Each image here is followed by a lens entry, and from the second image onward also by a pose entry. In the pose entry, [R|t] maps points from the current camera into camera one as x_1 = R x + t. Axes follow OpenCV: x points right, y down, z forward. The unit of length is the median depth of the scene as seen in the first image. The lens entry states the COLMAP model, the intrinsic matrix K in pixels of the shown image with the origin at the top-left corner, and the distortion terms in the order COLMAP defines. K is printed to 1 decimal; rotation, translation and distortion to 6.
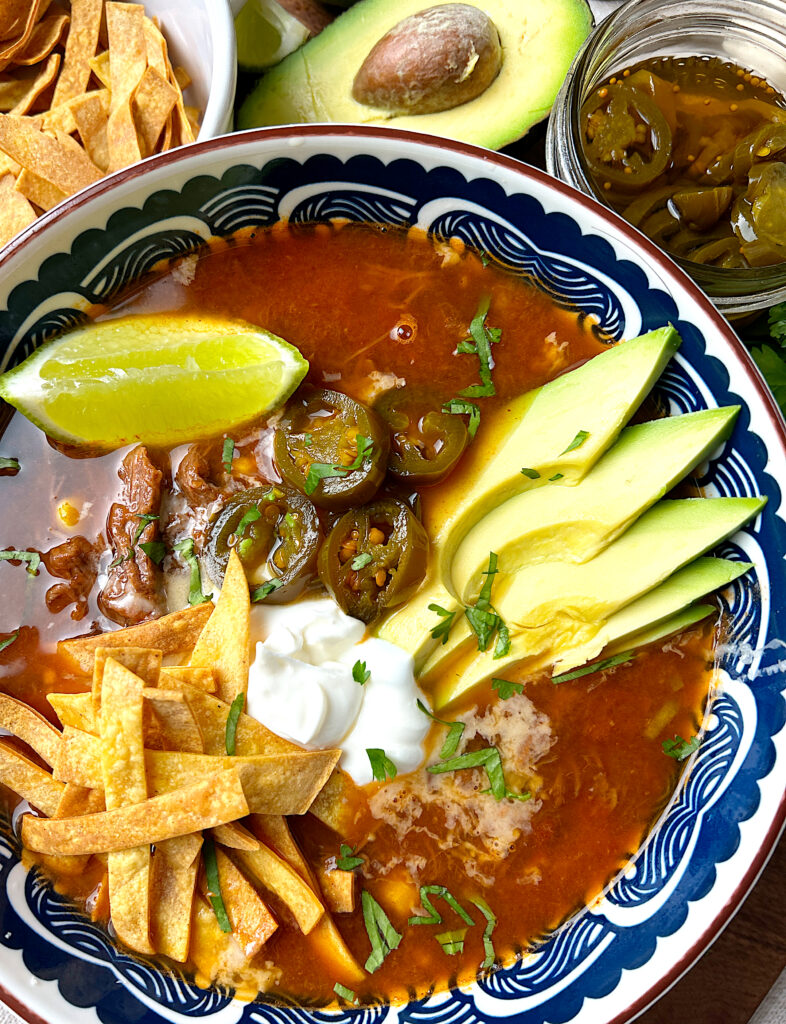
lens RADIAL K [[848.9, 0, 393.0], [0, 848.9, 512.0], [0, 0, 1]] dist [-0.063247, 0.016589]
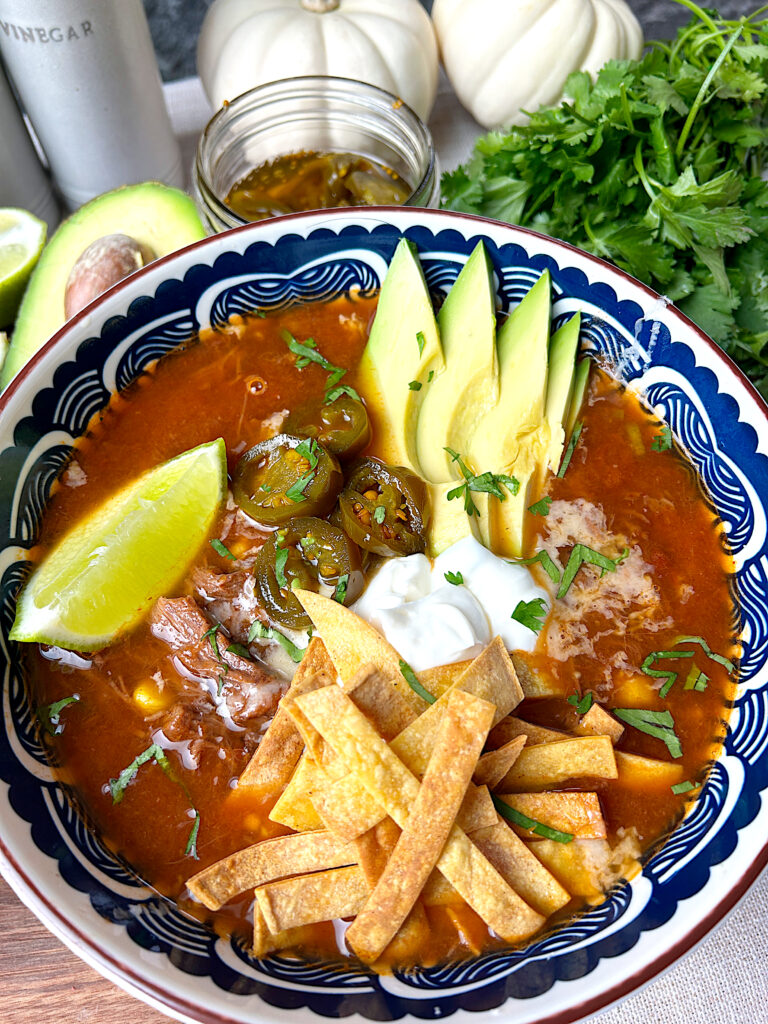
lens RADIAL K [[786.0, 0, 384.0], [0, 786.0, 512.0], [0, 0, 1]] dist [-0.057999, -0.005288]
pose [[0.656640, -0.666649, 0.352709, -0.400981], [0.746728, 0.640340, -0.179892, 0.249373], [-0.105929, 0.381502, 0.918279, 0.033331]]
